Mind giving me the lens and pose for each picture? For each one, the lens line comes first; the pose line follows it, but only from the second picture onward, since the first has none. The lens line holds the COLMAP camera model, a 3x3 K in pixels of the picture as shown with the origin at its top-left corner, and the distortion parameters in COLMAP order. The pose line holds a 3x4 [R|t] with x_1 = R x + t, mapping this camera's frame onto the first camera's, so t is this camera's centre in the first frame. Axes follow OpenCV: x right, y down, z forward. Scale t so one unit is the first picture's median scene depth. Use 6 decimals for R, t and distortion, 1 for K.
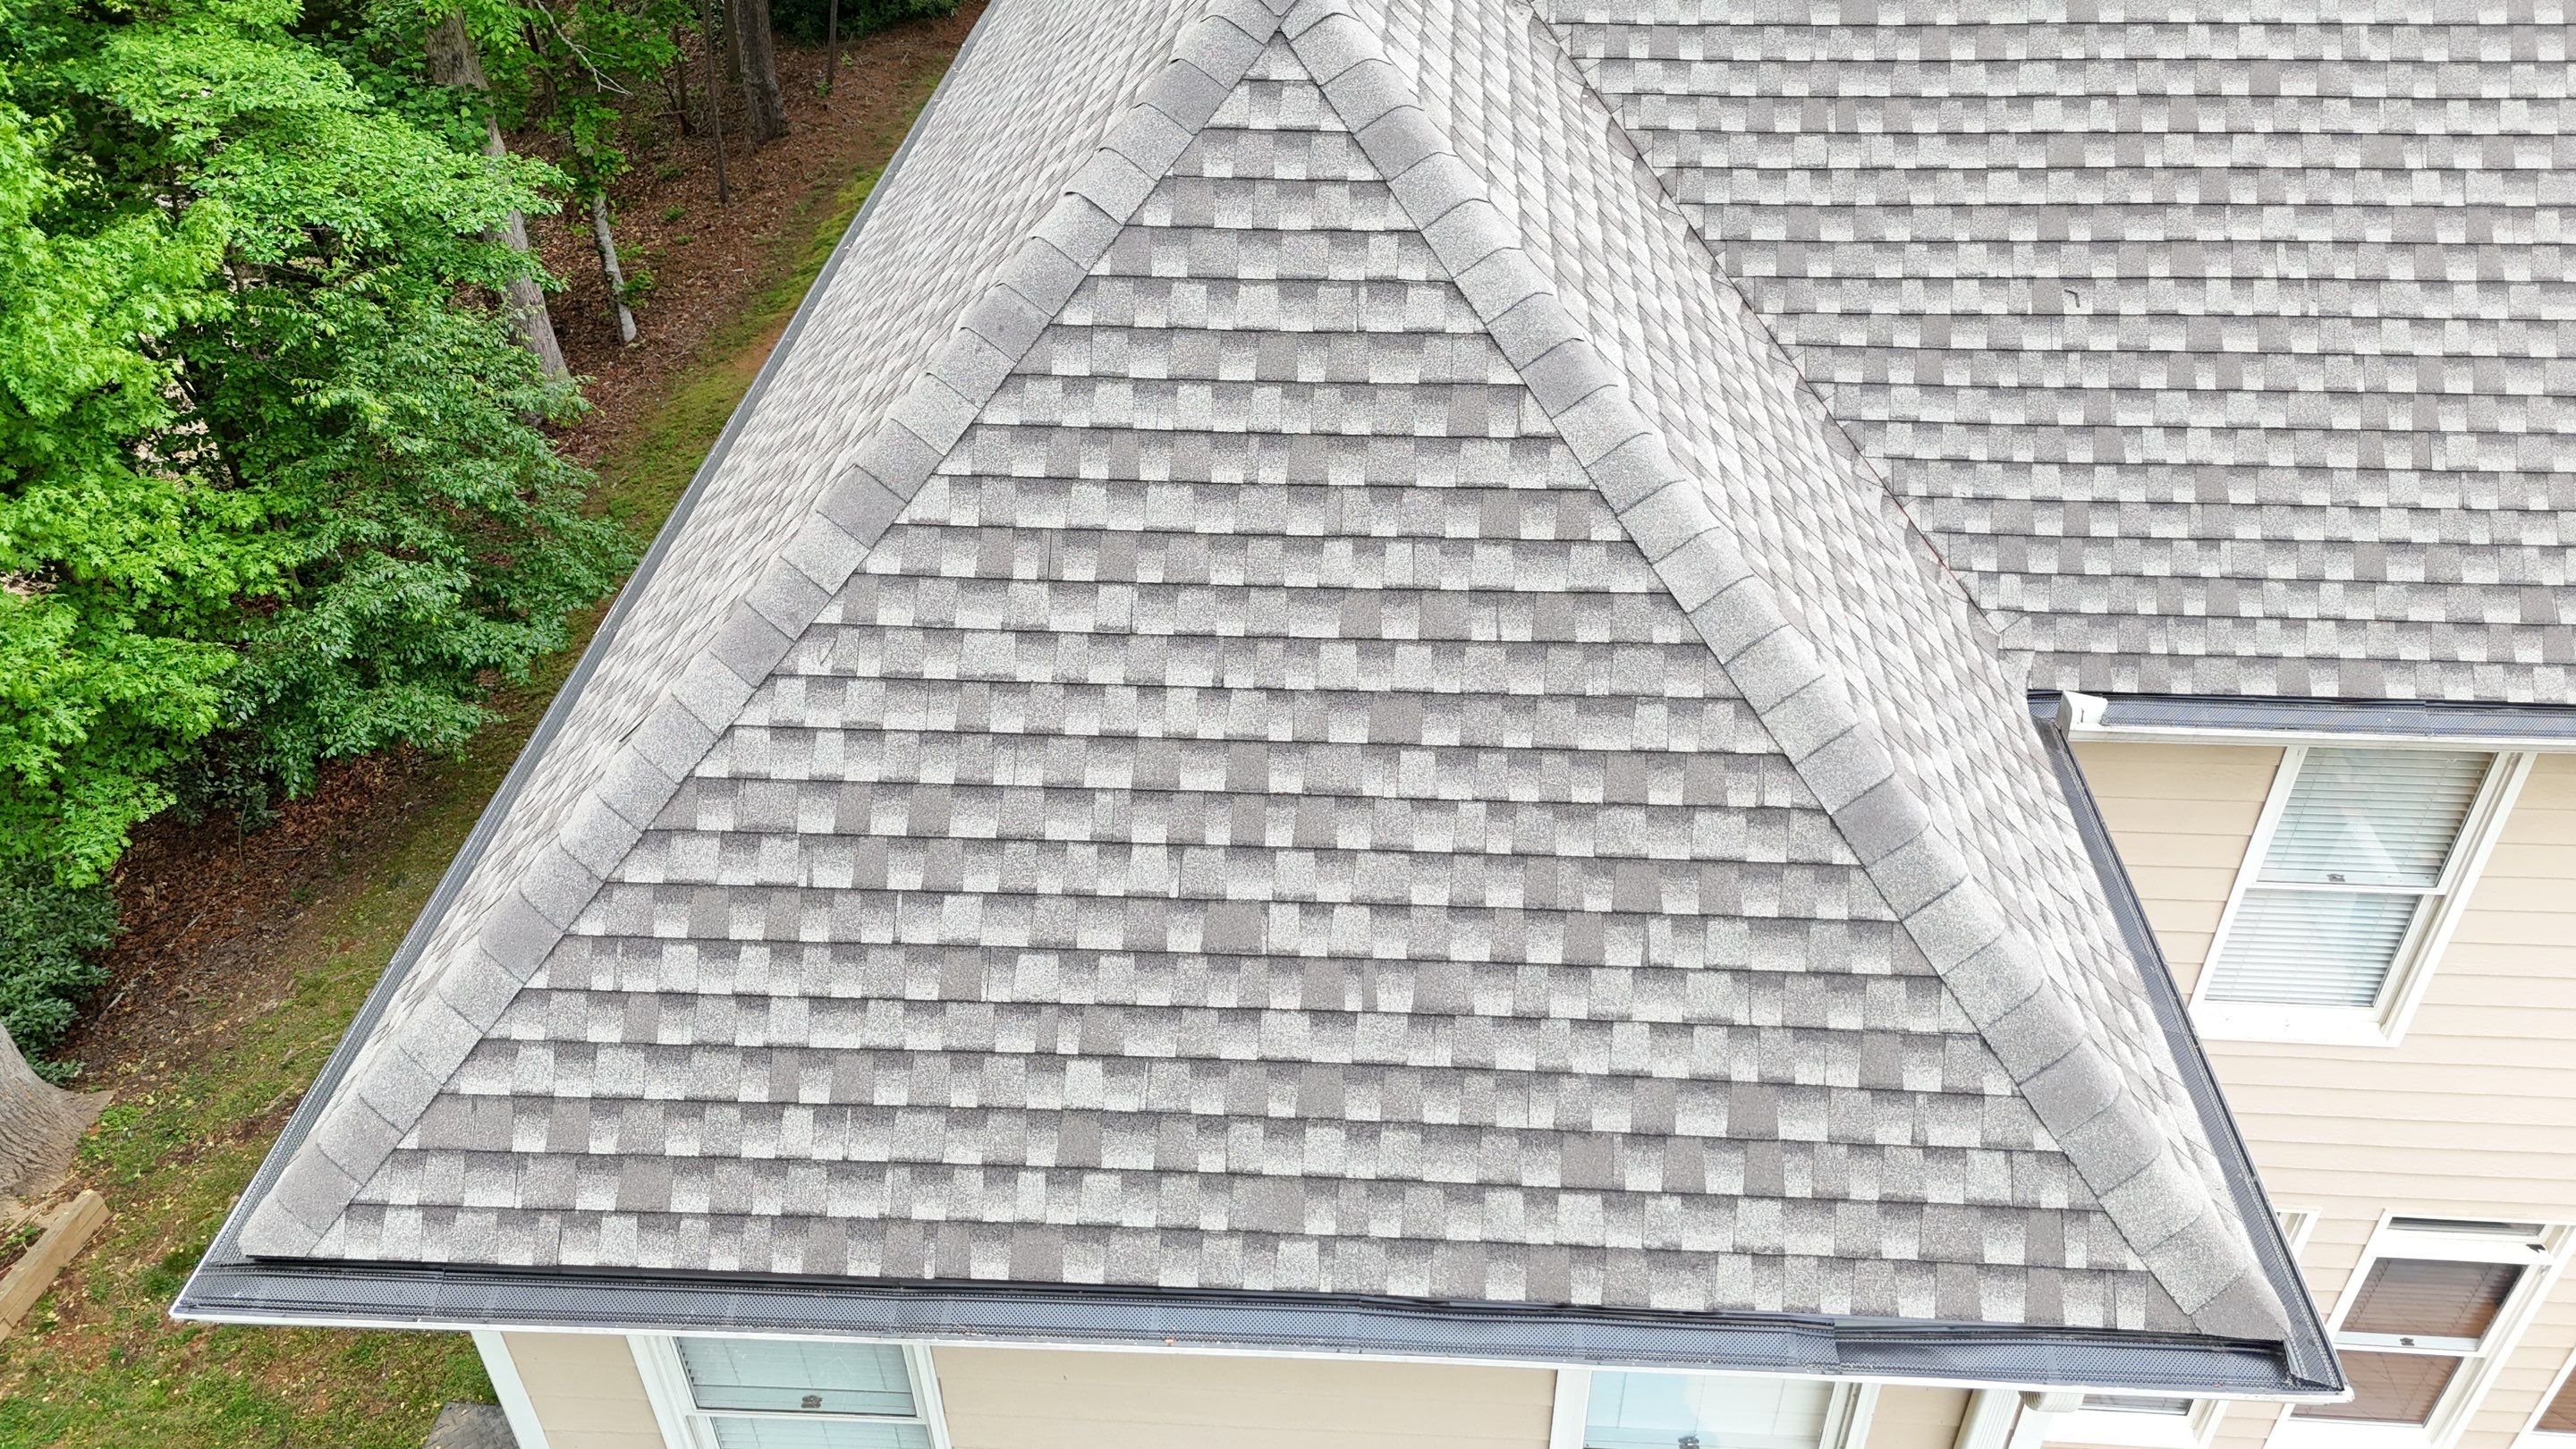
lens RADIAL K [[1917.5, 0, 1290.8], [0, 1917.5, 725.5], [0, 0, 1]] dist [0.058648, -0.050426]
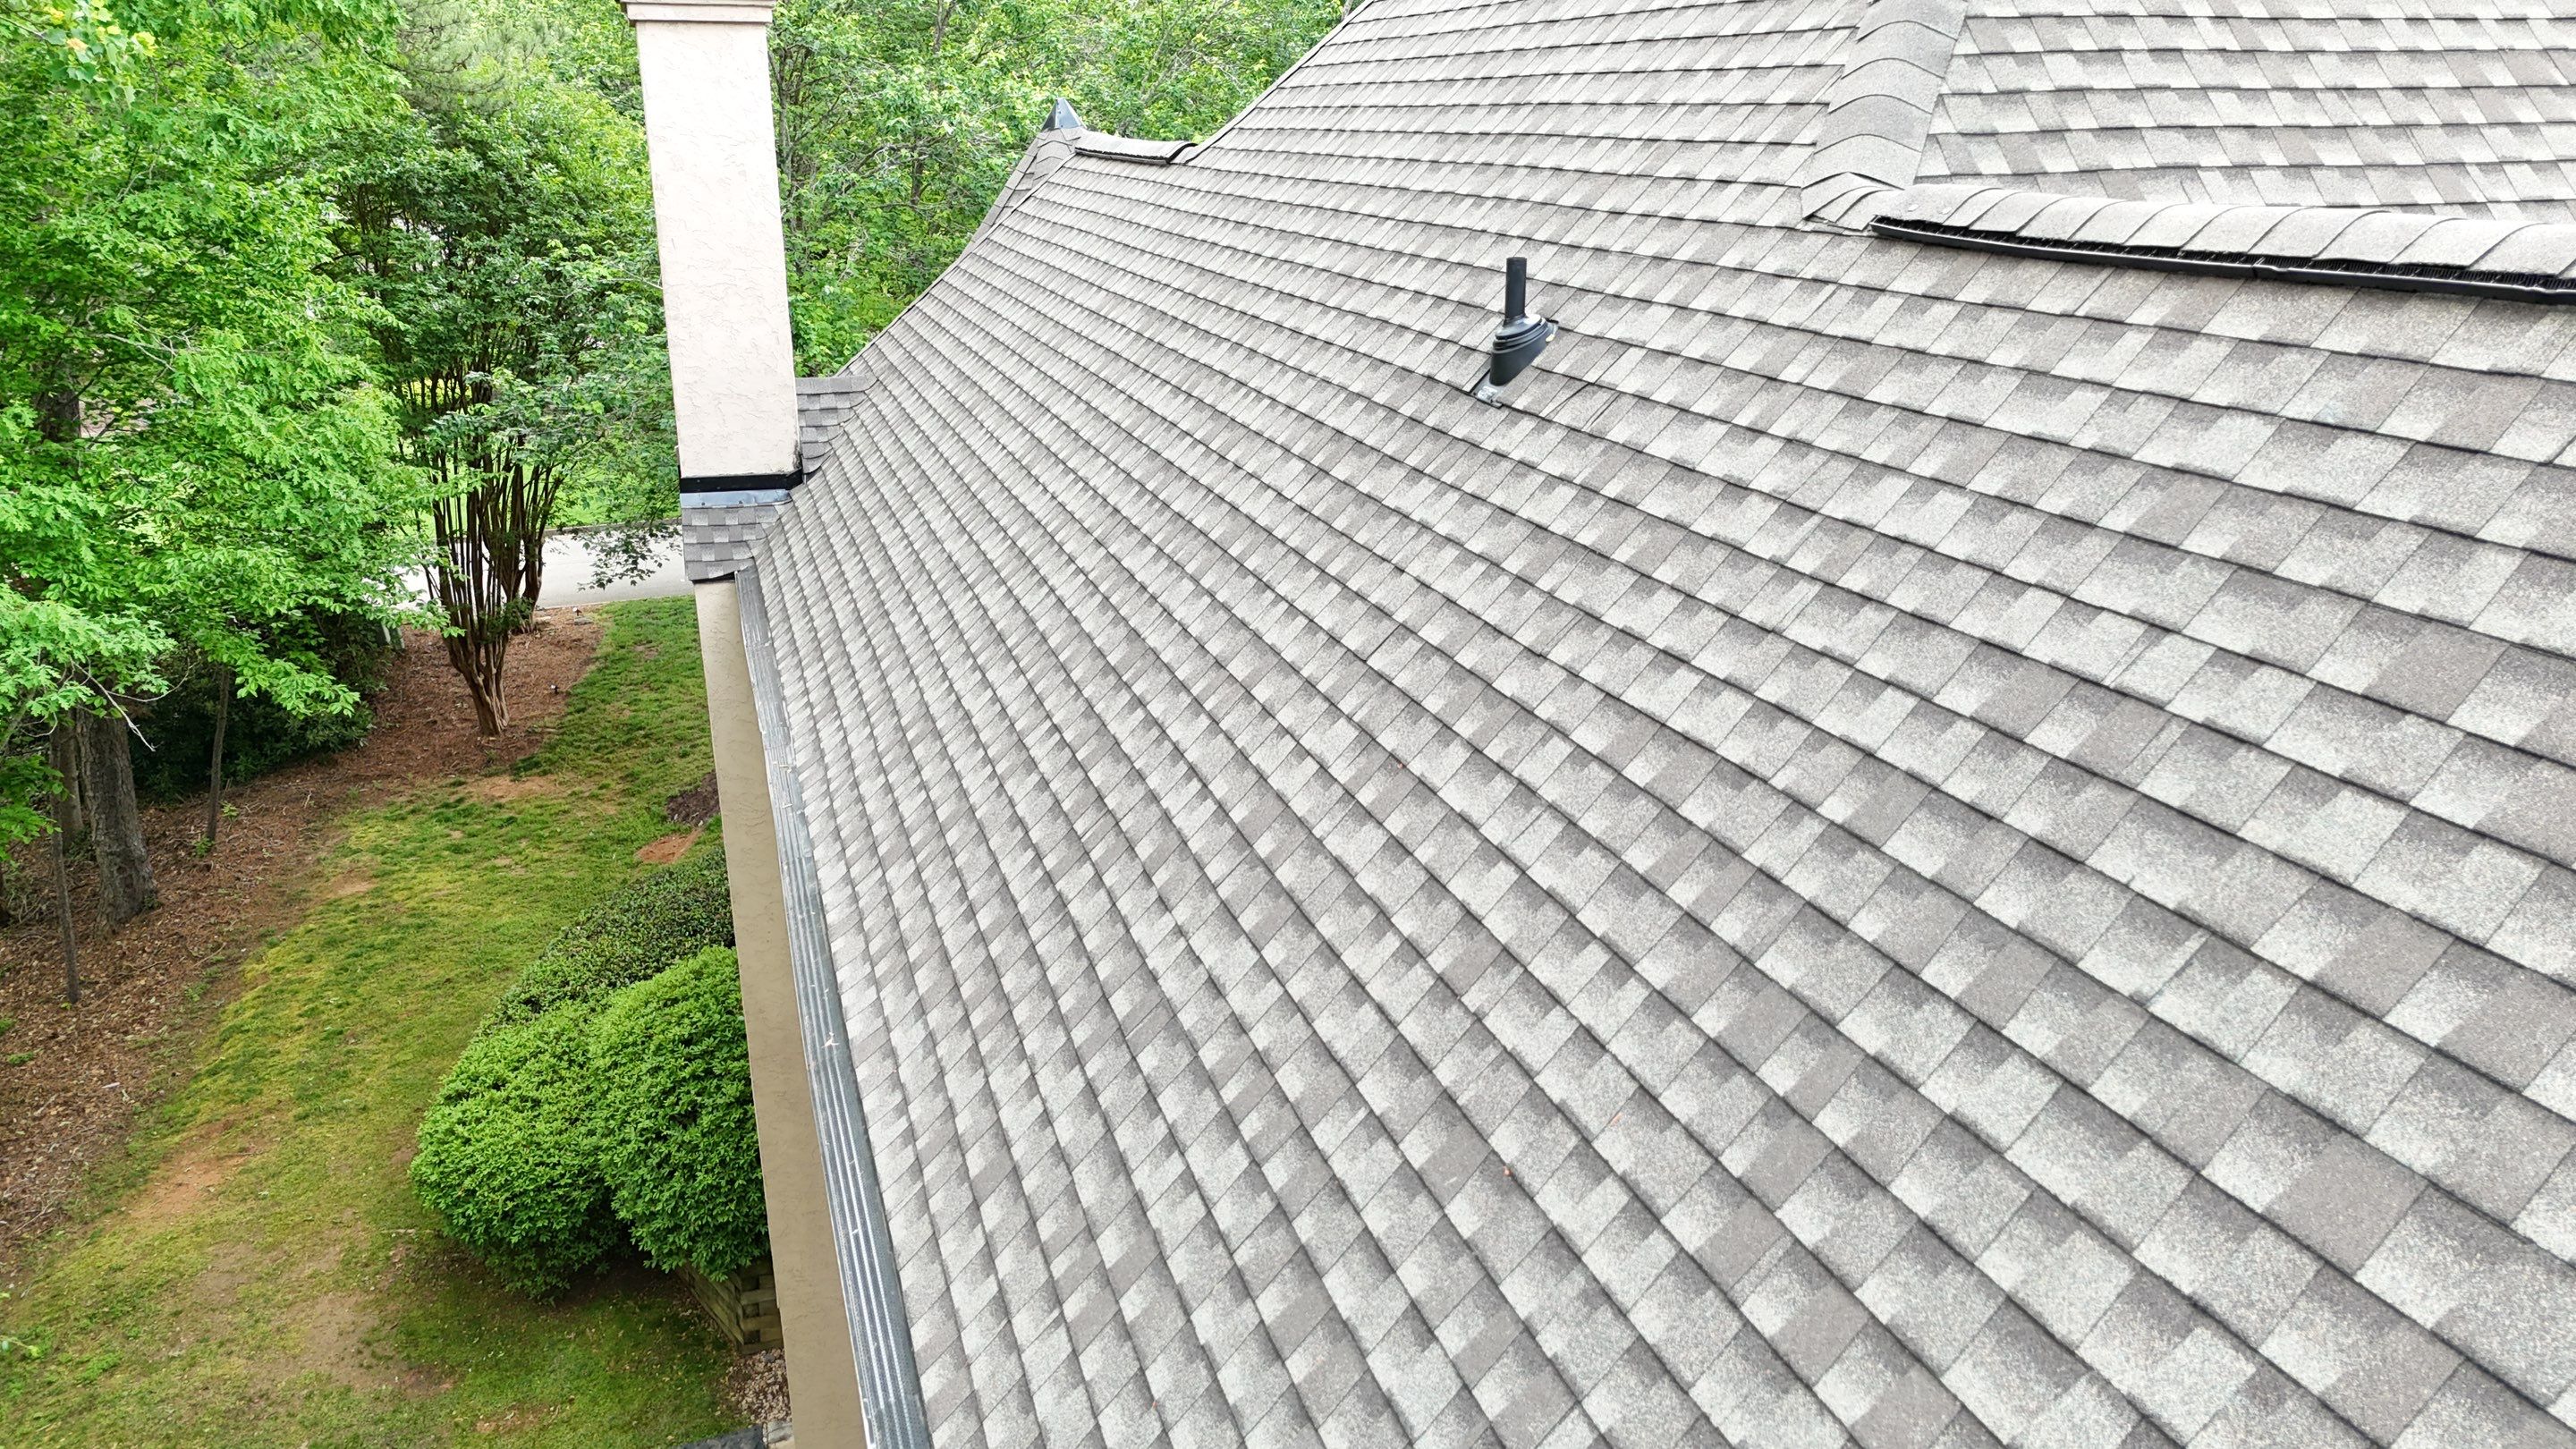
lens RADIAL K [[1917.5, 0, 1289.0], [0, 1917.5, 724.3], [0, 0, 1]] dist [0.058648, -0.050426]
pose [[0.934597, -0.110525, 0.338101, -0.089118], [0.215212, 0.932493, -0.290069, -0.042849], [-0.283217, 0.343861, 0.895292, 0.123938]]
